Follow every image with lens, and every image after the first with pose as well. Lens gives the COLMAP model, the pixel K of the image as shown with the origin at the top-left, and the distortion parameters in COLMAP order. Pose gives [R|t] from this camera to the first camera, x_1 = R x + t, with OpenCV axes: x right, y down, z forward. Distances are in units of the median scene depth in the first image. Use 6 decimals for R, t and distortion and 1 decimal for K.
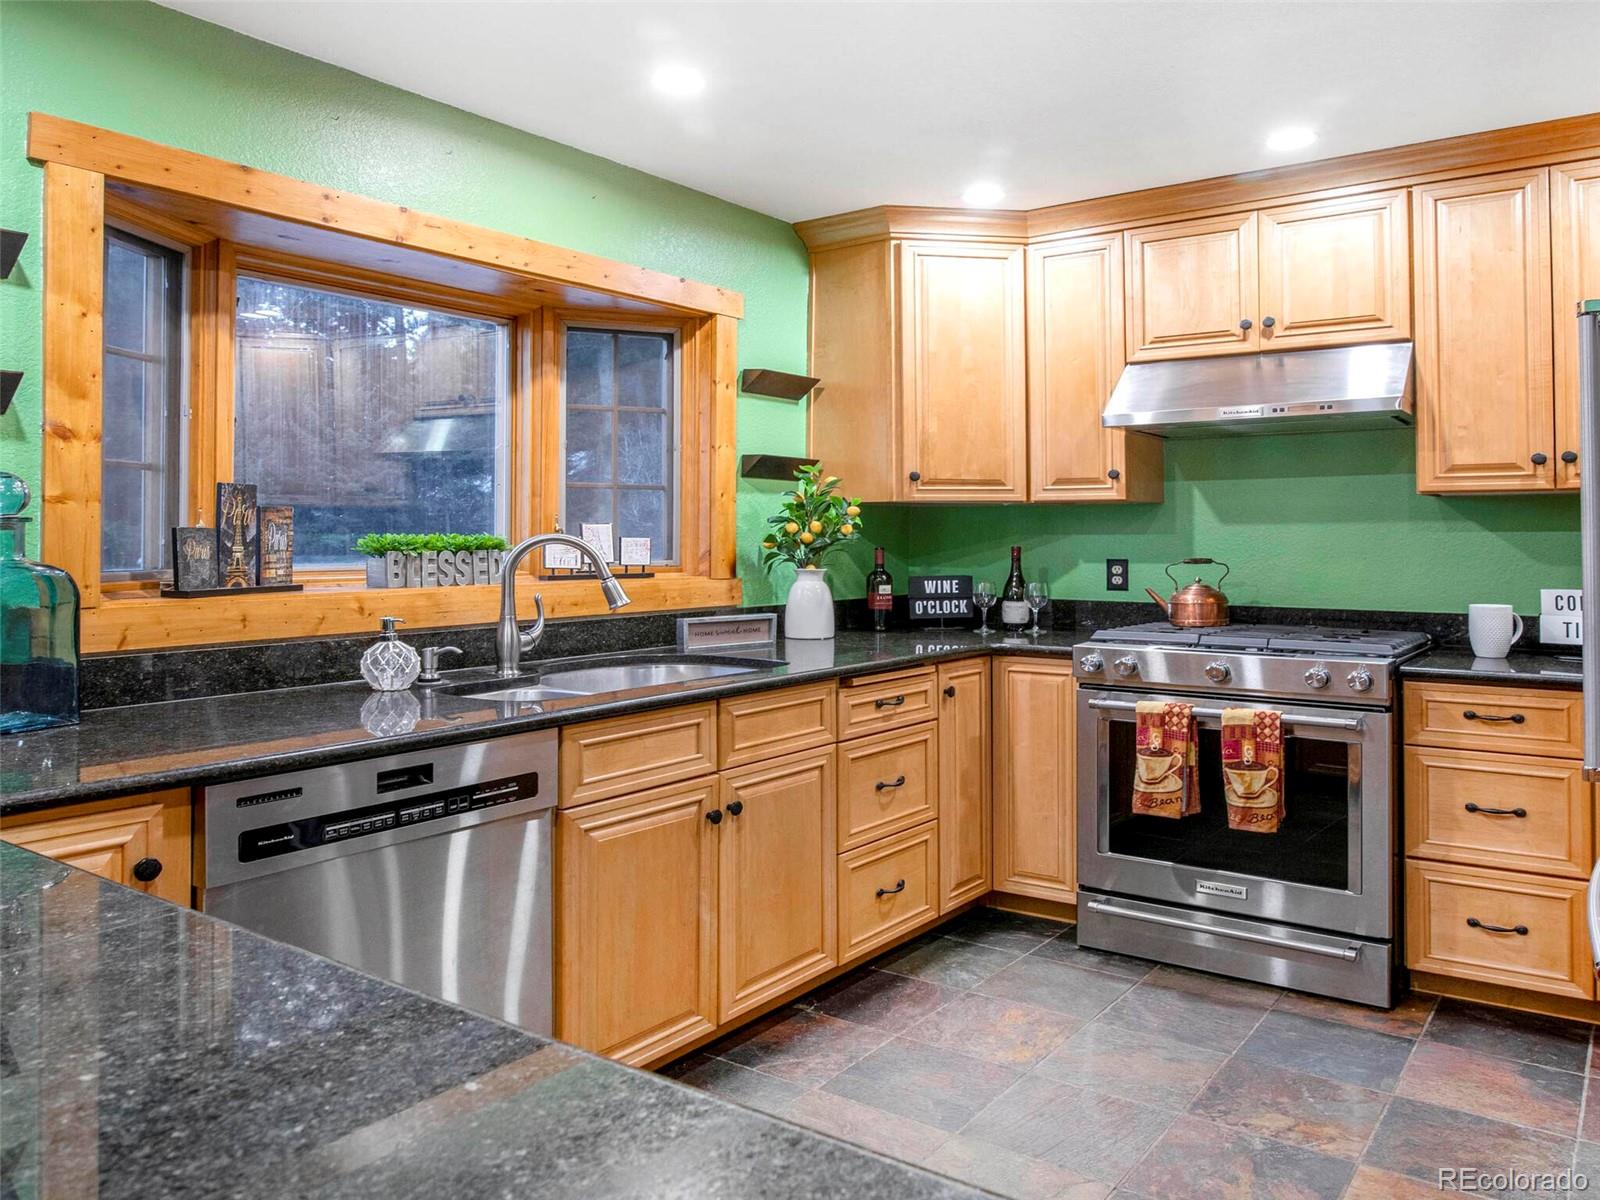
lens RADIAL K [[1223.7, 0, 800.0], [0, 1223.7, 600.0], [0, 0, 1]] dist [0.083061, 0.002495]
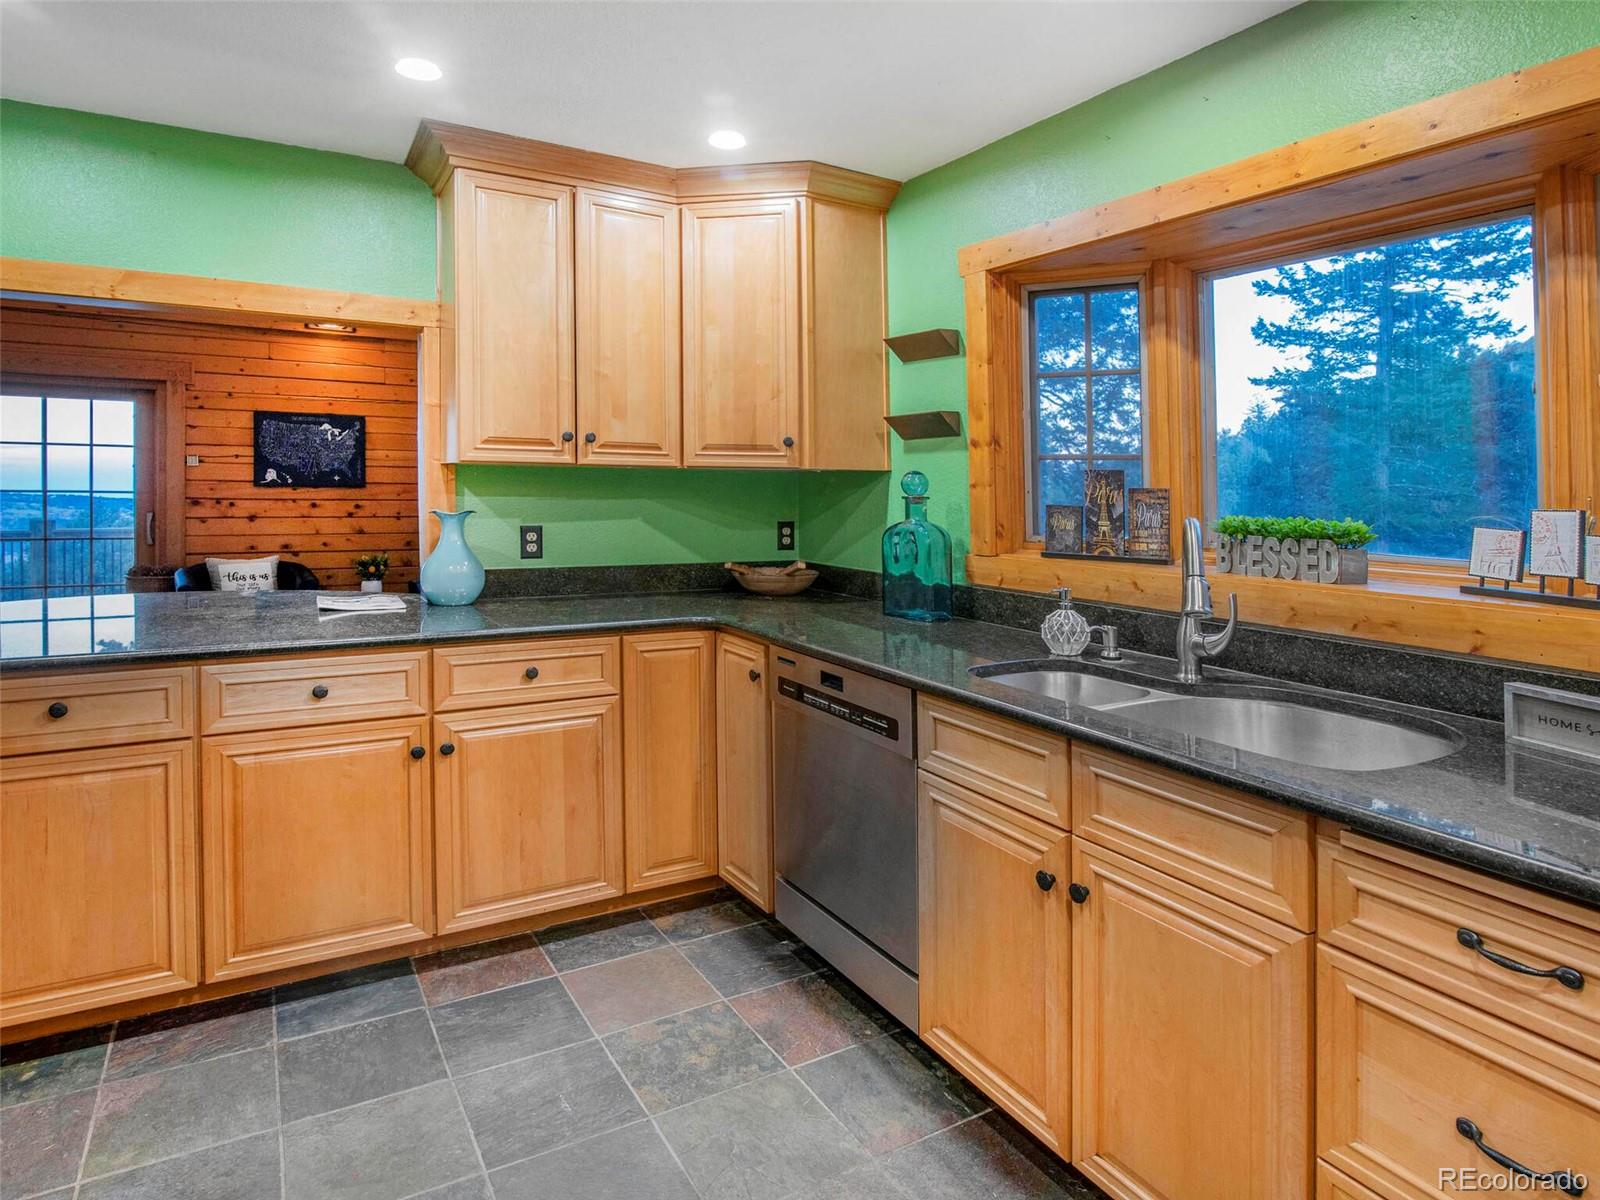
lens RADIAL K [[990.8, 0, 800.0], [0, 990.8, 600.0], [0, 0, 1]] dist [-0.001531, -0.000684]
pose [[-0.397822, 0.088323, -0.913201, 0.547605], [-0.077439, 0.988571, 0.129347, -0.067709], [0.914189, 0.122175, -0.386435, 1.083259]]
